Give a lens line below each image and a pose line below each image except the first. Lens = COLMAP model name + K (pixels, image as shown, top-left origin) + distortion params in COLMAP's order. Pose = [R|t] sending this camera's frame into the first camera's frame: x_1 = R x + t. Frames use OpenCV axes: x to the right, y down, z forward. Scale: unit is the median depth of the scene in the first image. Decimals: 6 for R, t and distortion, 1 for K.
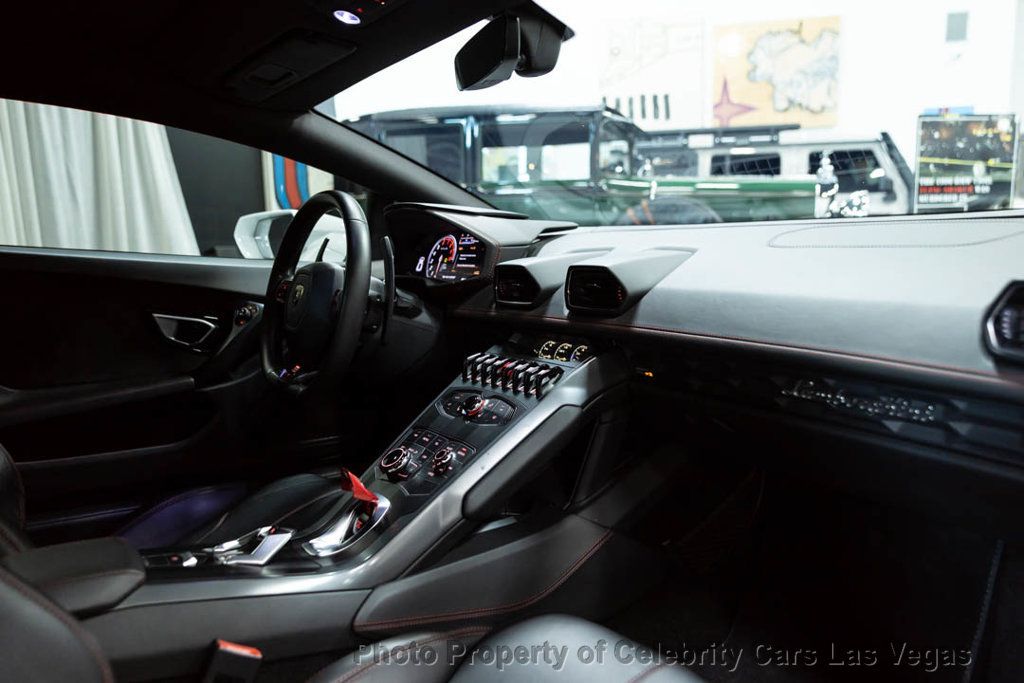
lens RADIAL K [[741.4, 0, 522.3], [0, 741.4, 343.4], [0, 0, 1]] dist [0.015136, 0.000903]
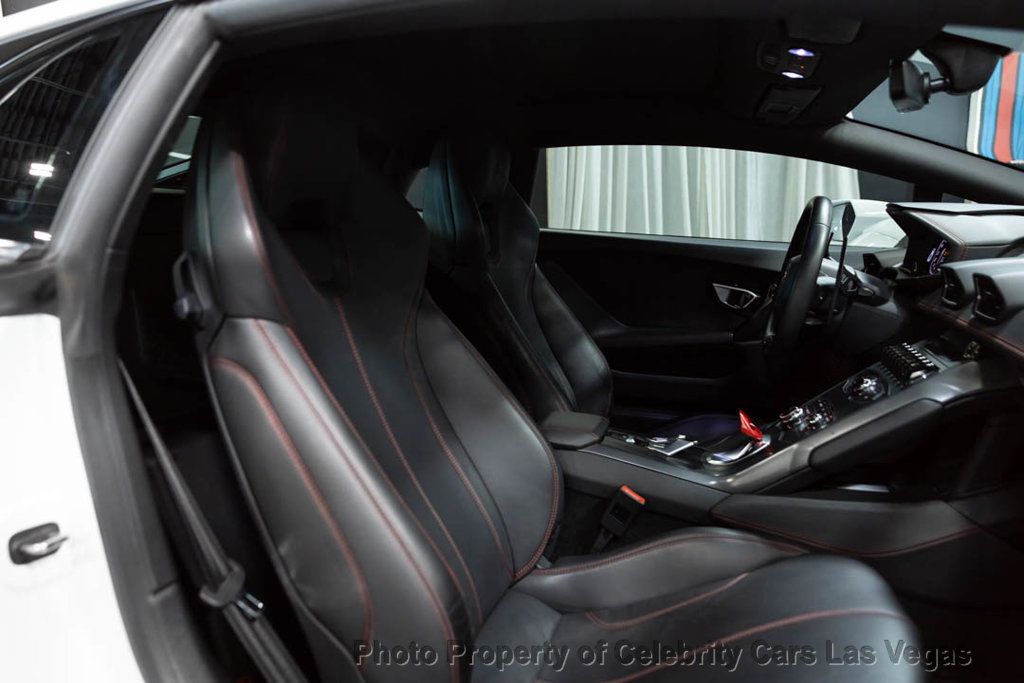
lens RADIAL K [[741.4, 0, 512.6], [0, 741.4, 336.2], [0, 0, 1]] dist [0.015136, 0.000903]
pose [[0.601659, 0.134755, -0.787304, 0.556240], [-0.094464, 0.990753, 0.097388, -0.061396], [0.793148, 0.015777, 0.608825, -0.182906]]
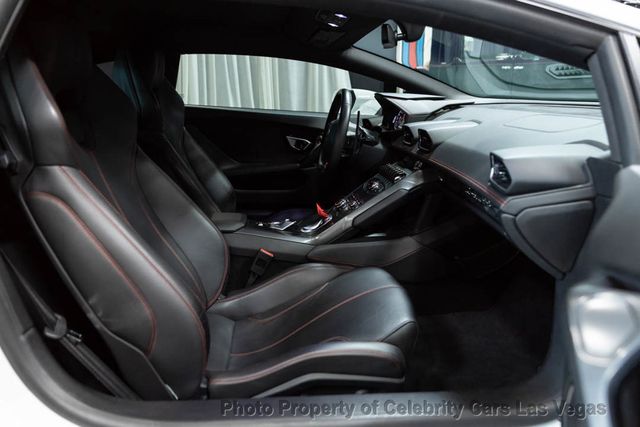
lens RADIAL K [[463.4, 0, 329.1], [0, 463.4, 211.2], [0, 0, 1]] dist [0.015136, 0.000903]
pose [[0.869811, 0.134095, -0.474813, 0.570827], [-0.070434, 0.986249, 0.149505, -0.052344], [0.488332, -0.096598, 0.867295, -0.412591]]
